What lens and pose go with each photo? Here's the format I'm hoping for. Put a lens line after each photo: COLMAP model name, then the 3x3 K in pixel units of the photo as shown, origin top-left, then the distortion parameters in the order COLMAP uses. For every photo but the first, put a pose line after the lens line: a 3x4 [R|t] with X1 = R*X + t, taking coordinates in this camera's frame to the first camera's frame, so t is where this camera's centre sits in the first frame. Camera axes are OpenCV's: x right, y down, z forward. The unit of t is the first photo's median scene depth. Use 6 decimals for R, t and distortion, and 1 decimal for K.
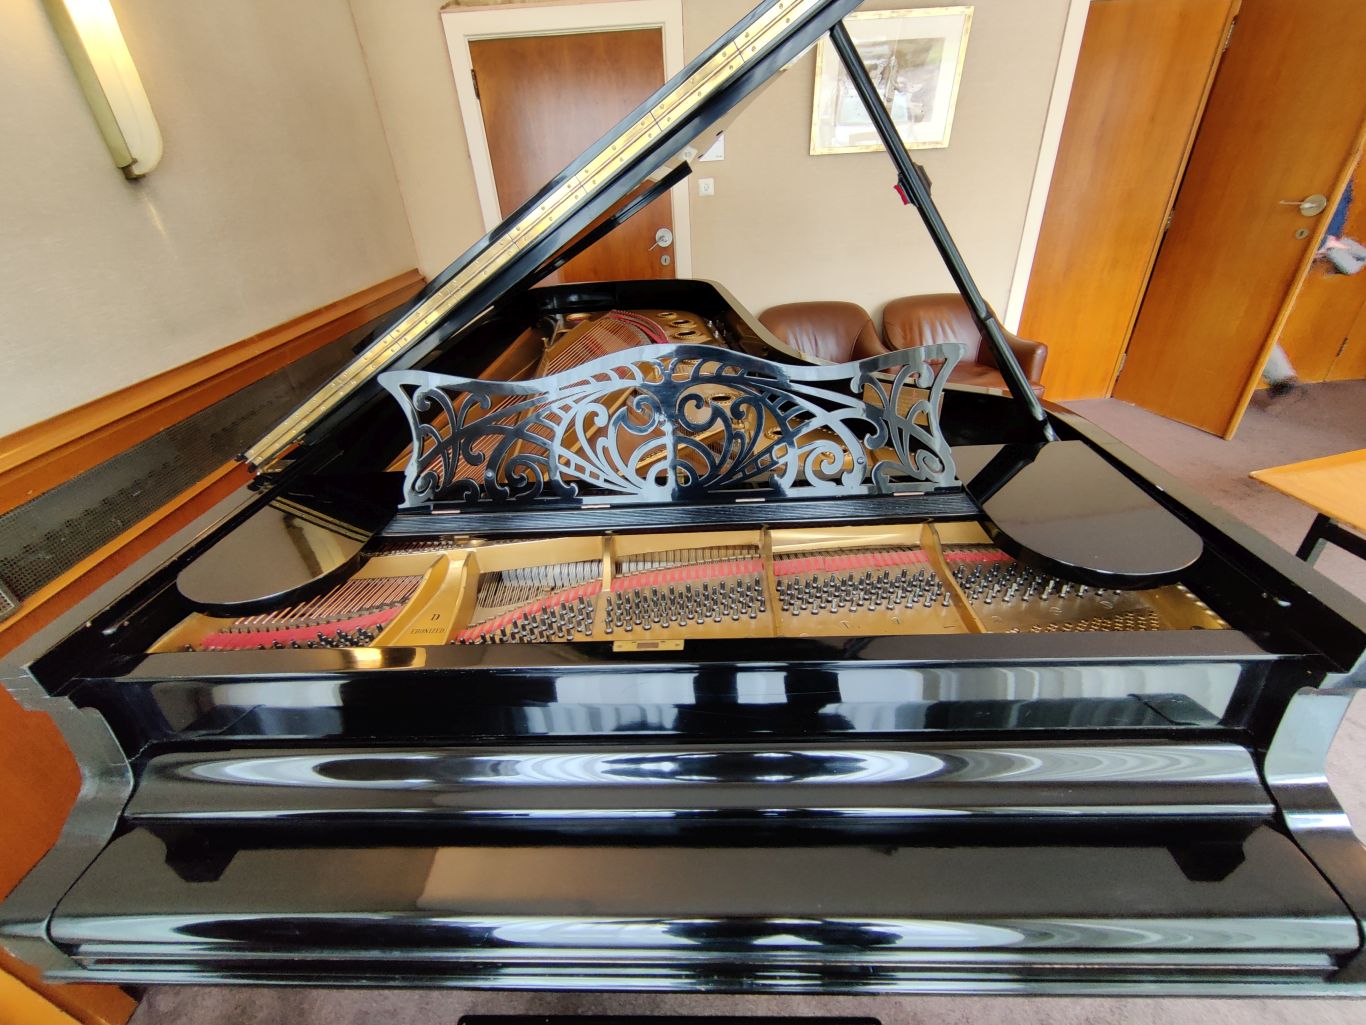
lens RADIAL K [[605.8, 0, 683.0], [0, 605.8, 512.5], [0, 0, 1]] dist [-0.001230, 0.000193]
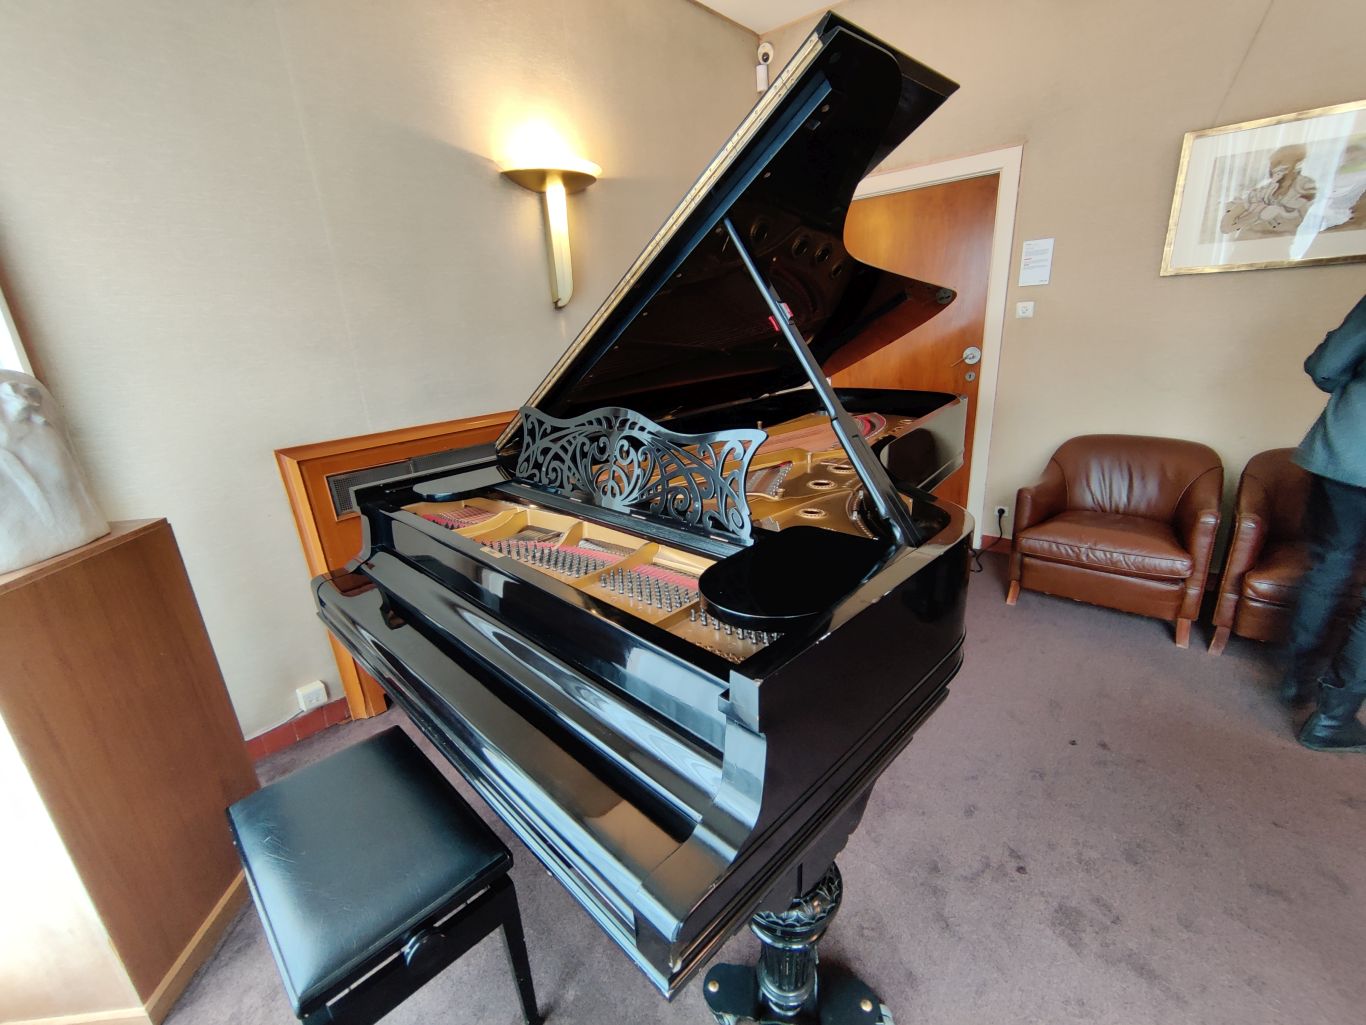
lens RADIAL K [[605.8, 0, 683.0], [0, 605.8, 512.5], [0, 0, 1]] dist [-0.001230, 0.000193]
pose [[0.718252, 0.222151, -0.659366, 0.911689], [-0.326297, 0.944535, -0.037208, -0.008604], [0.614528, 0.241874, 0.750901, -0.025035]]
